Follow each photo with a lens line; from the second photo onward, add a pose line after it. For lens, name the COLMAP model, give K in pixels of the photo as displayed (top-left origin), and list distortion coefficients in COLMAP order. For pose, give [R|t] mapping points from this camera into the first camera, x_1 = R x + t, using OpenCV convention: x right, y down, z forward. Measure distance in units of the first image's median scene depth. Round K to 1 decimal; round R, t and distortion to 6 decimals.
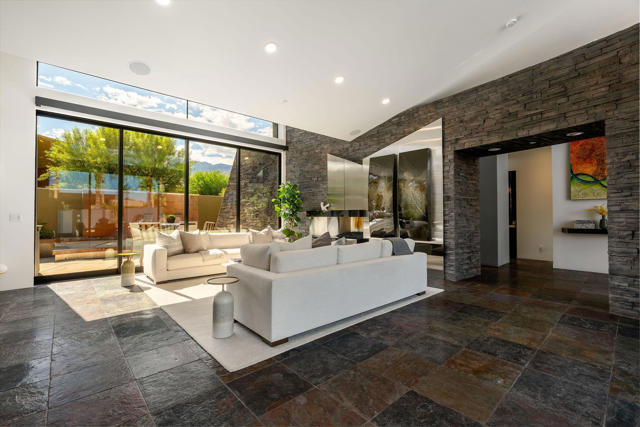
lens RADIAL K [[285.1, 0, 320.2], [0, 285.1, 212.1], [0, 0, 1]] dist [-0.003390, 0.000258]
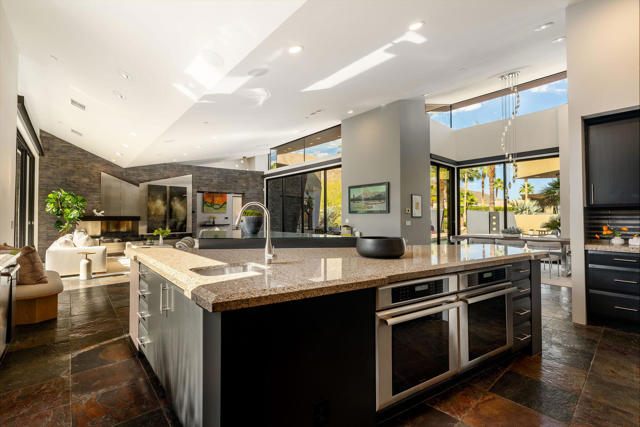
lens RADIAL K [[285.1, 0, 320.2], [0, 285.1, 212.1], [0, 0, 1]] dist [-0.003390, 0.000258]
pose [[0.015013, 0.020428, 0.999679, -1.527999], [-0.014448, 0.999691, -0.020211, -0.014559], [-0.999783, -0.014140, 0.015304, -0.005558]]
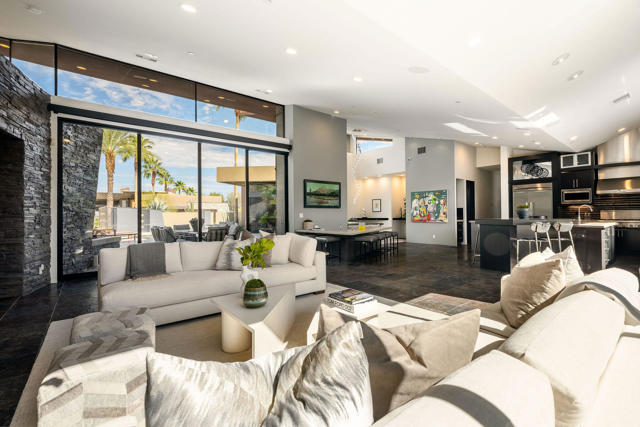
lens RADIAL K [[285.1, 0, 320.2], [0, 285.1, 212.1], [0, 0, 1]] dist [-0.003390, 0.000258]
pose [[-0.998434, 0.011945, 0.054661, -0.206428], [0.010695, 0.999676, -0.023113, 0.015246], [-0.054919, -0.022493, -0.998237, 1.266700]]
